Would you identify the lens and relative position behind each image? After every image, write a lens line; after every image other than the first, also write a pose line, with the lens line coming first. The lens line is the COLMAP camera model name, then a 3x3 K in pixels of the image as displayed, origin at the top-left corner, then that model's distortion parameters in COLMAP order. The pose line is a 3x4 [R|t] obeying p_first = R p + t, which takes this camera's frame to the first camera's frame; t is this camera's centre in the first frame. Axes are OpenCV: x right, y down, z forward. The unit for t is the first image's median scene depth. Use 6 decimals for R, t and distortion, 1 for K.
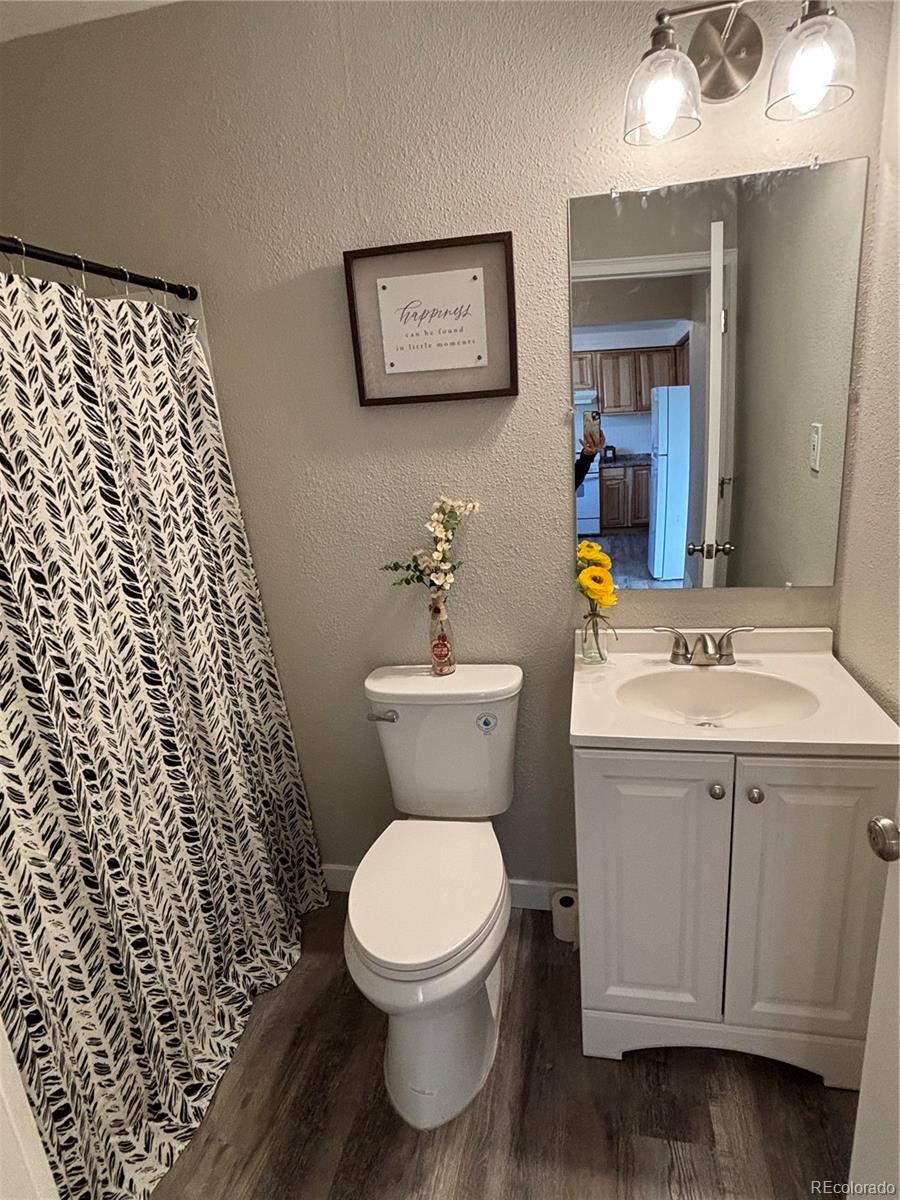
lens RADIAL K [[678.8, 0, 450.0], [0, 678.8, 600.0], [0, 0, 1]] dist [0.093853, -0.142928]
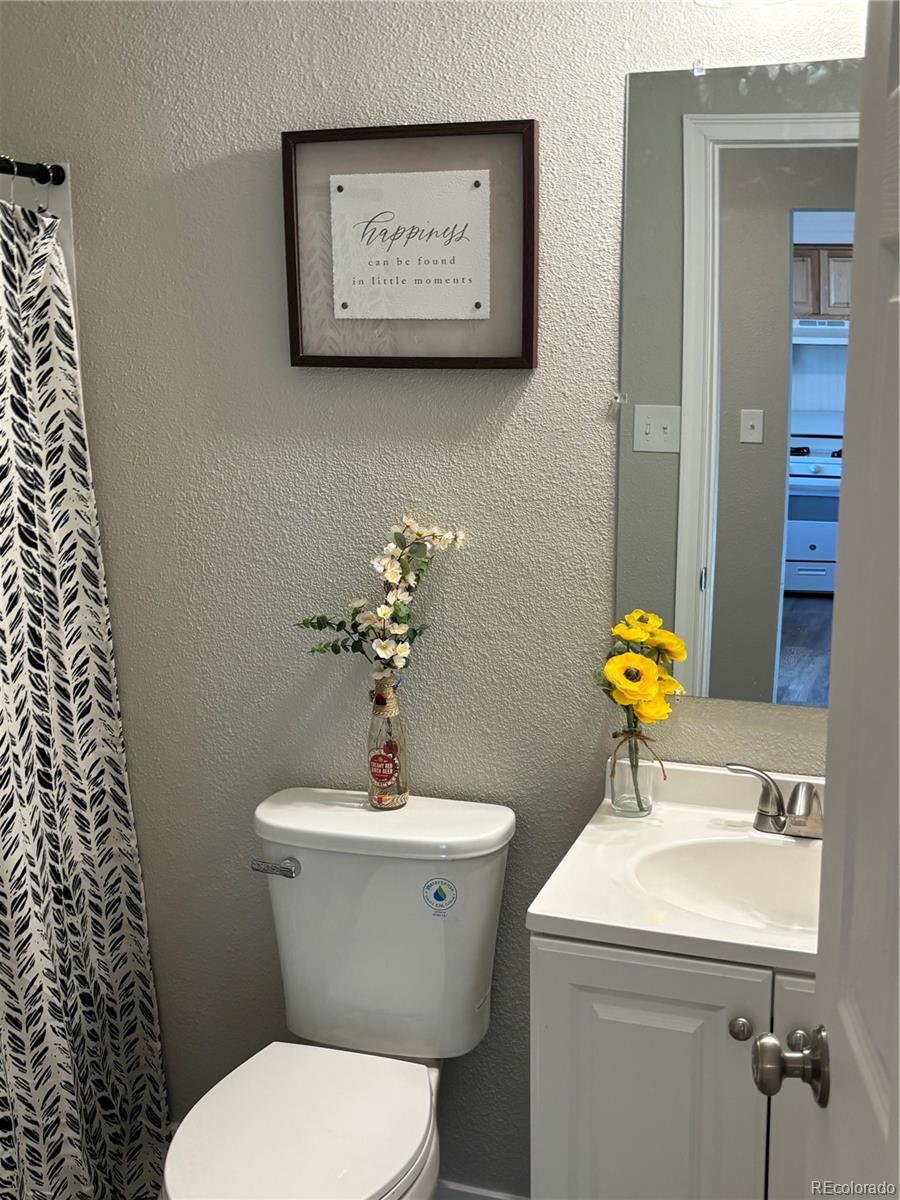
lens RADIAL K [[1517.9, 0, 450.0], [0, 1517.9, 600.0], [0, 0, 1]] dist [0.207348, -0.653125]
pose [[0.986408, 0.089772, -0.137623, 0.220048], [-0.099063, 0.993135, -0.062205, 0.004307], [0.131094, 0.074993, 0.988529, -0.345689]]
